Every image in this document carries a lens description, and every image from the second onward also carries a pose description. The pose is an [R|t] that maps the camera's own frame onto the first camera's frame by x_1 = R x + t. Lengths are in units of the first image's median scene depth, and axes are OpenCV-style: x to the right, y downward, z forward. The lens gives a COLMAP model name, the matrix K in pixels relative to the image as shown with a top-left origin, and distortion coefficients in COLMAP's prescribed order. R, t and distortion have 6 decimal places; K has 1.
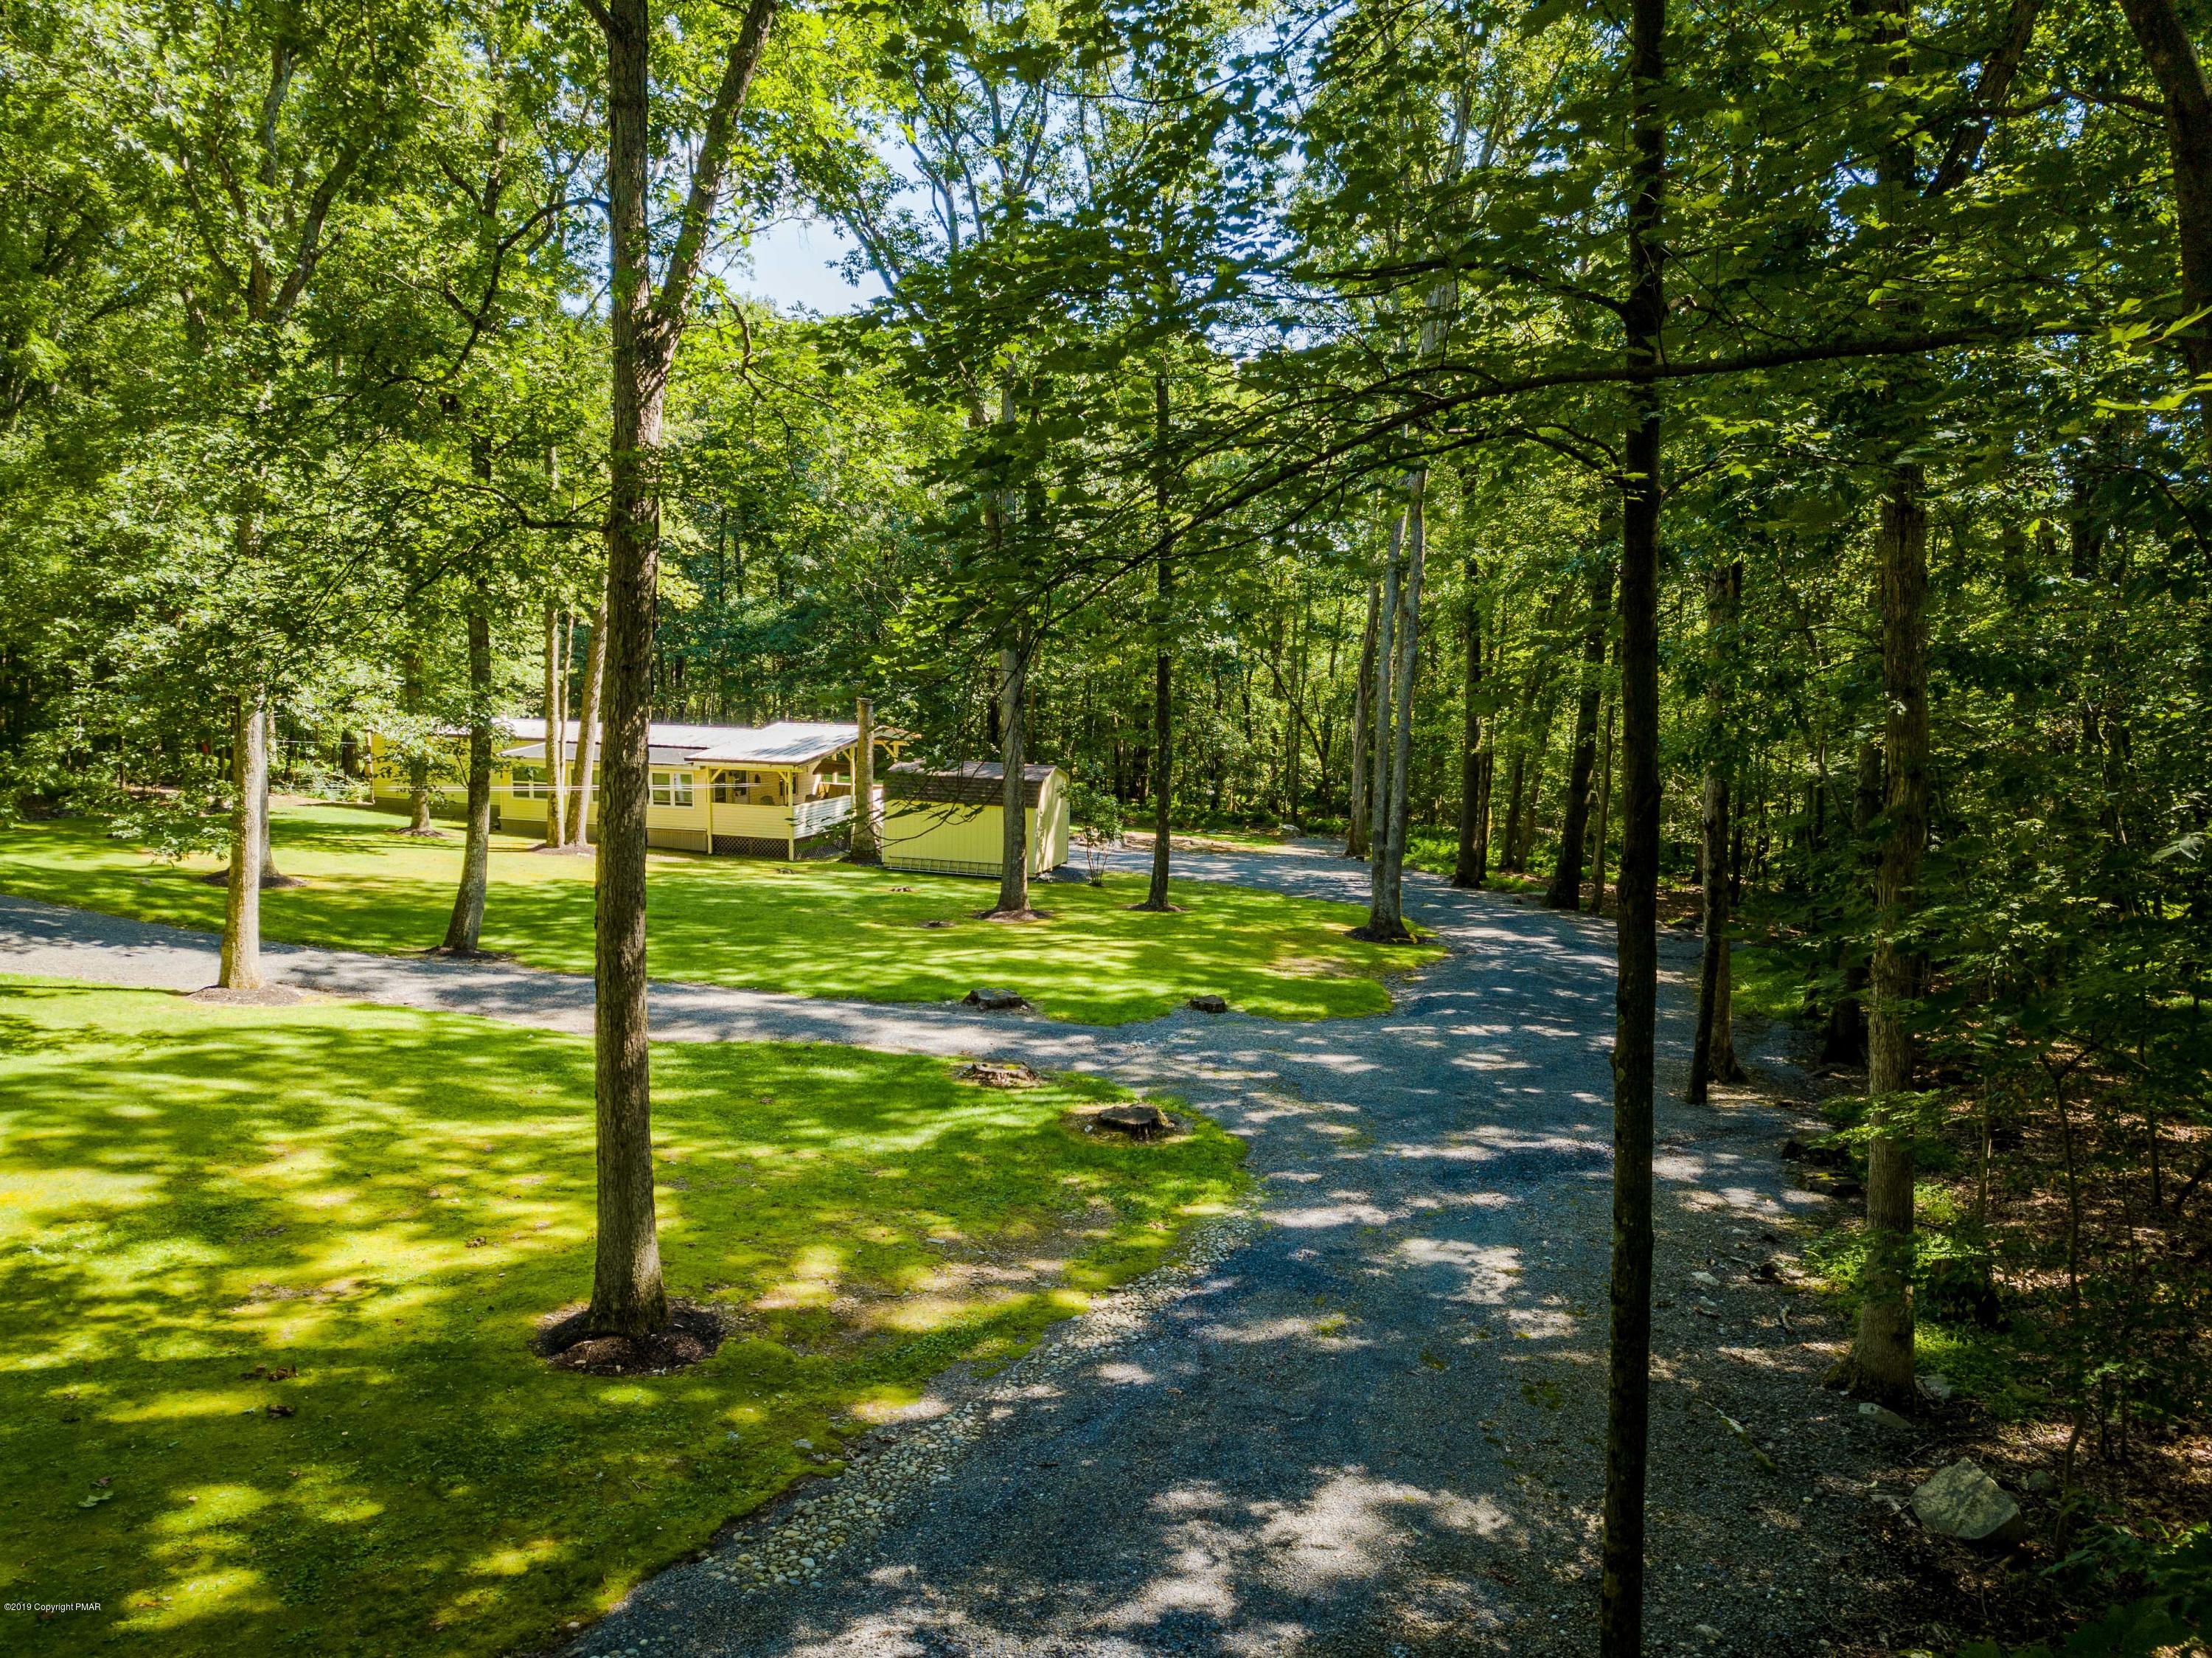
lens RADIAL K [[1675.4, 0, 1107.1], [0, 1675.4, 784.0], [0, 0, 1]] dist [0.624601, 0.000200]
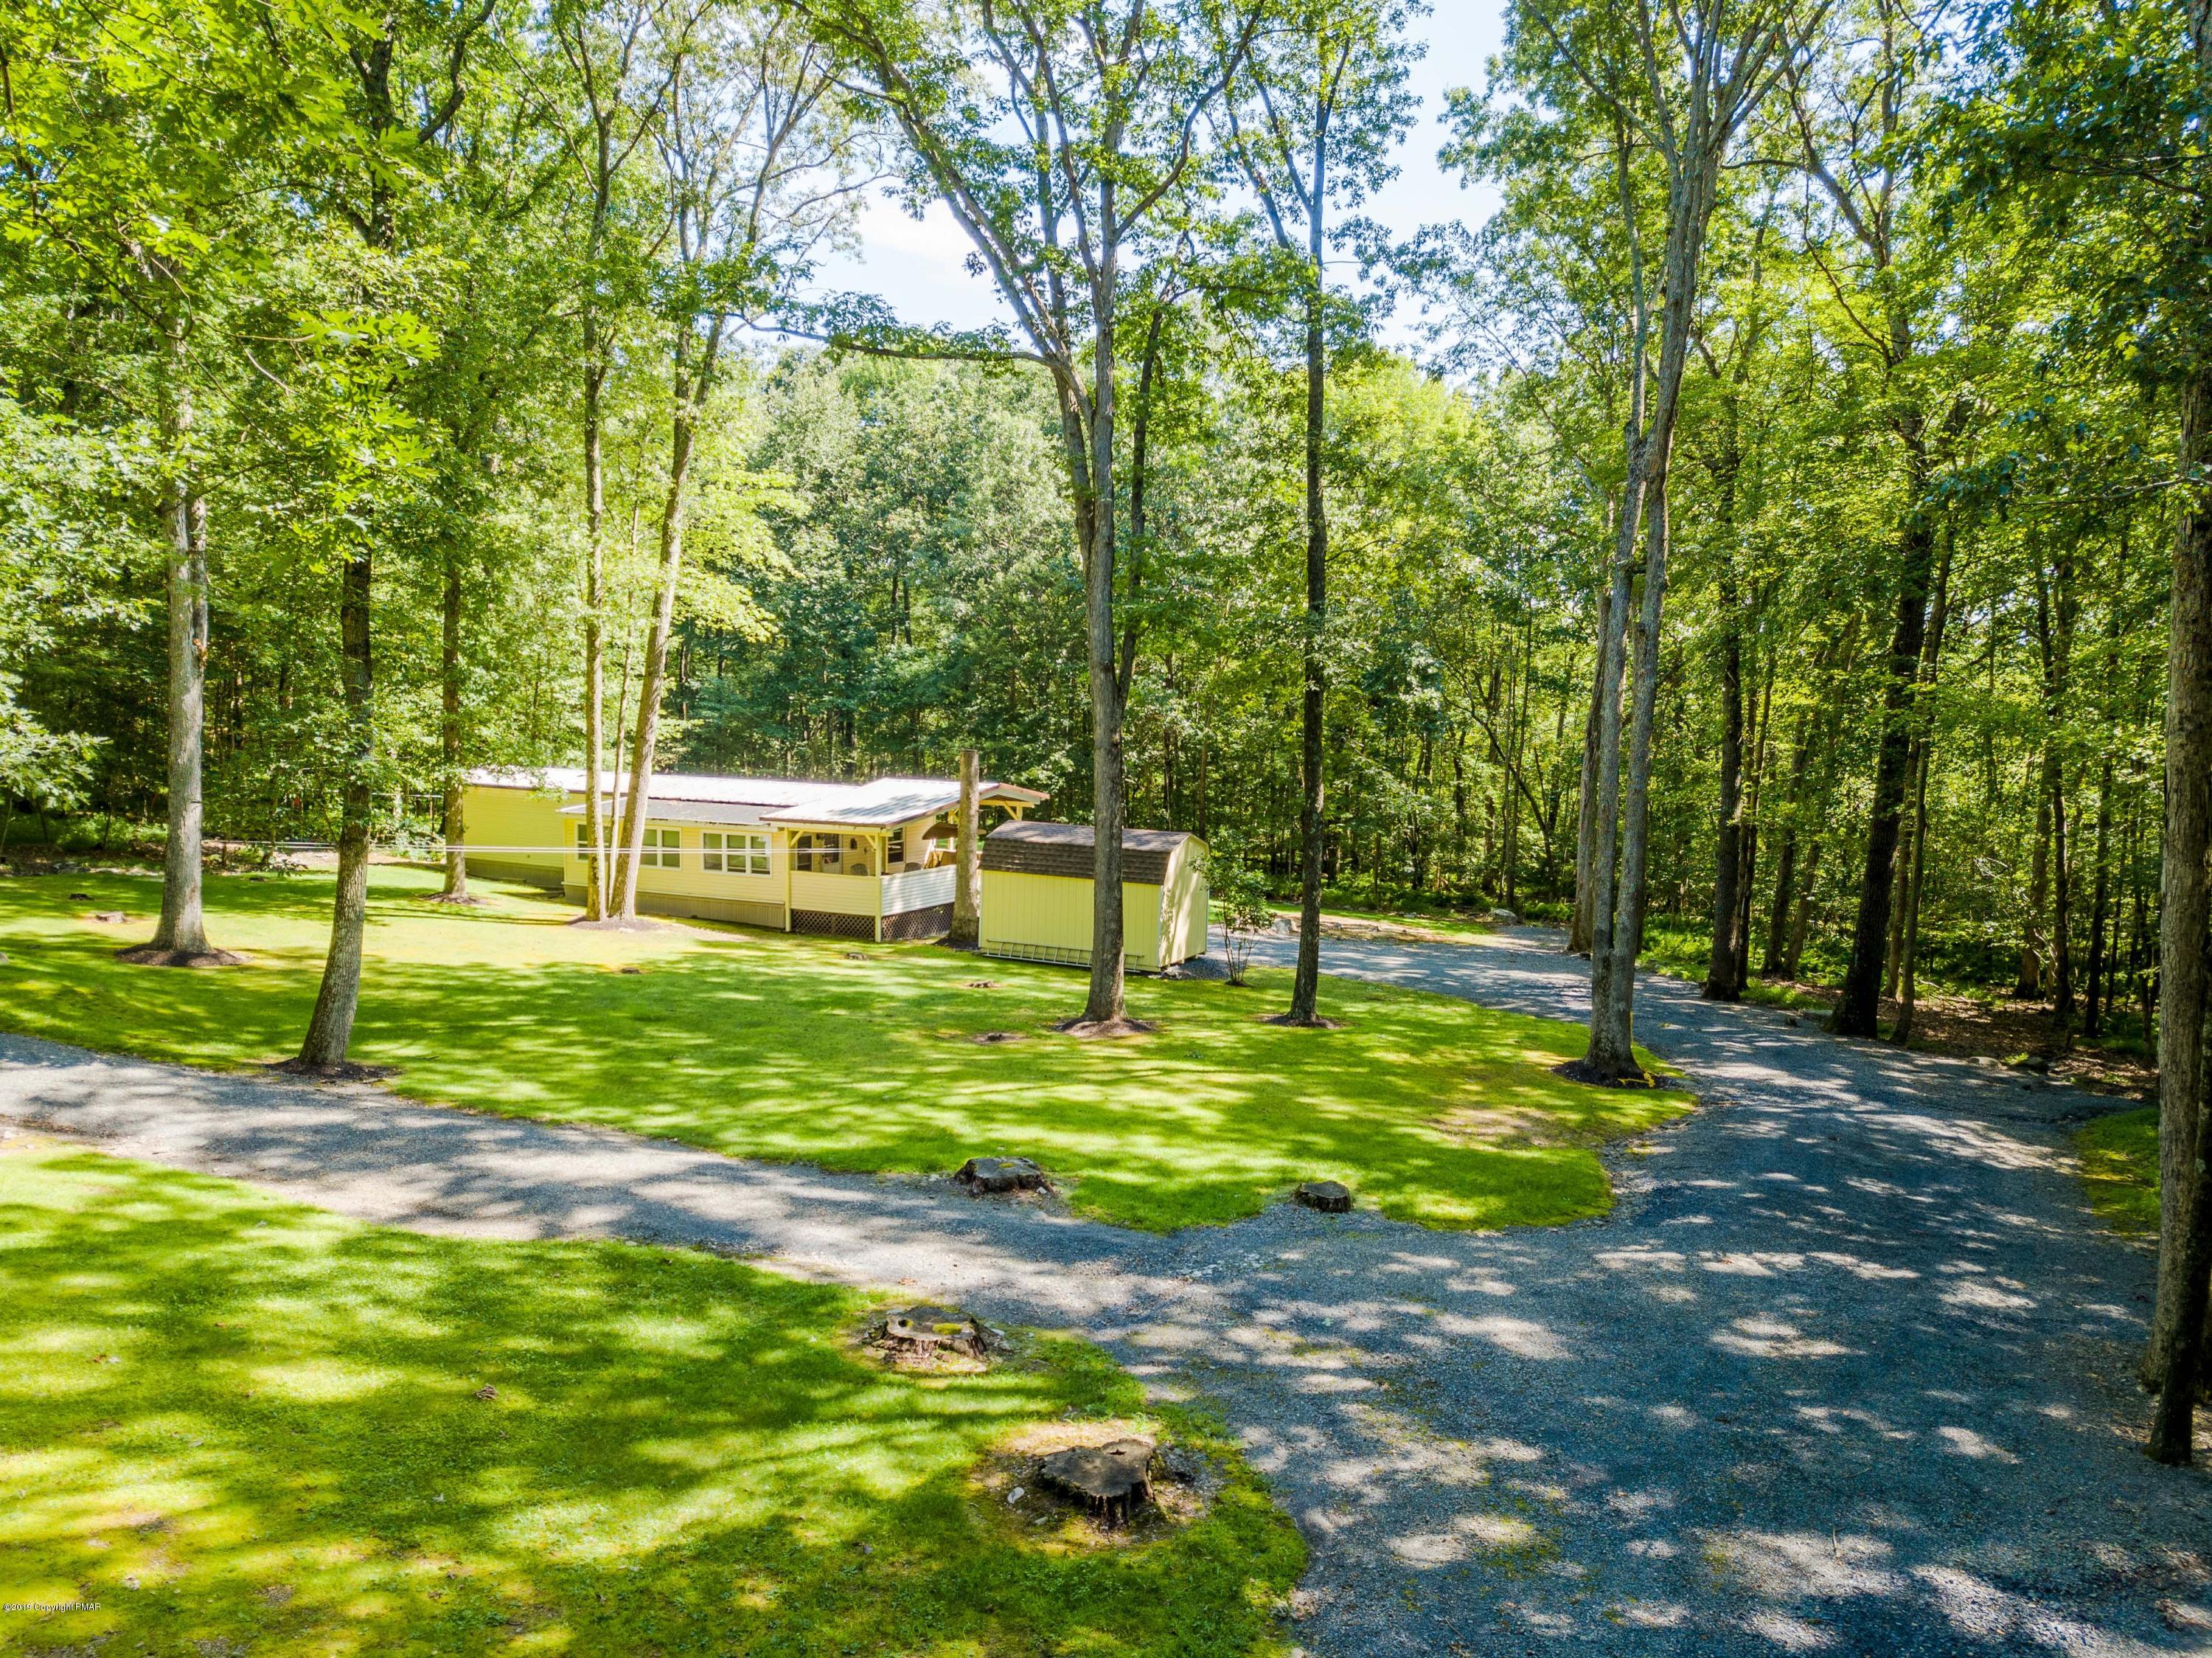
lens RADIAL K [[1768.7, 0, 1106.0], [0, 1768.7, 829.0], [0, 0, 1]] dist [0.271642, -0.003823]
pose [[0.993018, 0.017384, -0.116672, 0.029019], [-0.019050, 0.999732, -0.013183, -0.001108], [0.116411, 0.015314, 0.993083, 0.155111]]
